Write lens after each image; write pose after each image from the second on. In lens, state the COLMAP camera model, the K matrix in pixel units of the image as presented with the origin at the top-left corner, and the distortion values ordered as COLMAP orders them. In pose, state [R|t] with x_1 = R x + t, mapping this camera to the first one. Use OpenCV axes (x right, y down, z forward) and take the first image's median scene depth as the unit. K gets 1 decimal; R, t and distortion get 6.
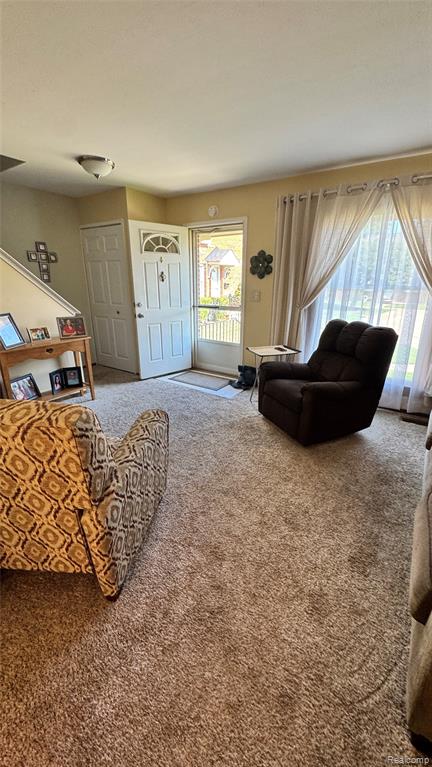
lens RADIAL K [[306.7, 0, 216.0], [0, 306.7, 383.5], [0, 0, 1]] dist [-0.000384, 0.000005]
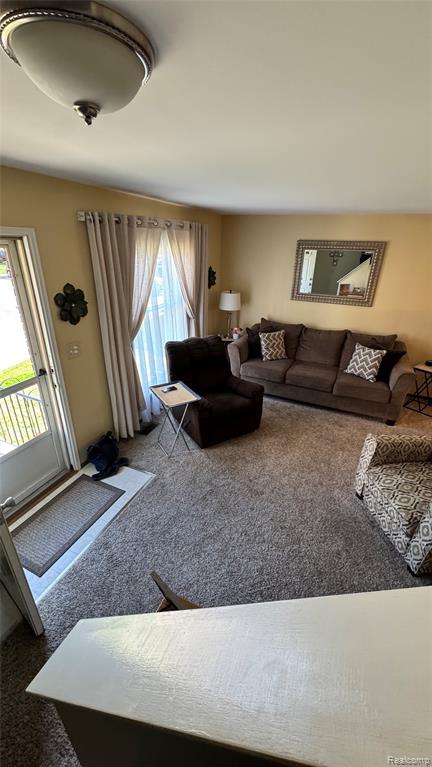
lens RADIAL K [[306.7, 0, 216.0], [0, 306.7, 383.5], [0, 0, 1]] dist [-0.000384, 0.000005]
pose [[-0.178169, -0.417396, 0.891087, -0.566423], [0.301853, 0.838731, 0.453226, -0.446226], [-0.936558, 0.349728, -0.023443, 0.772447]]
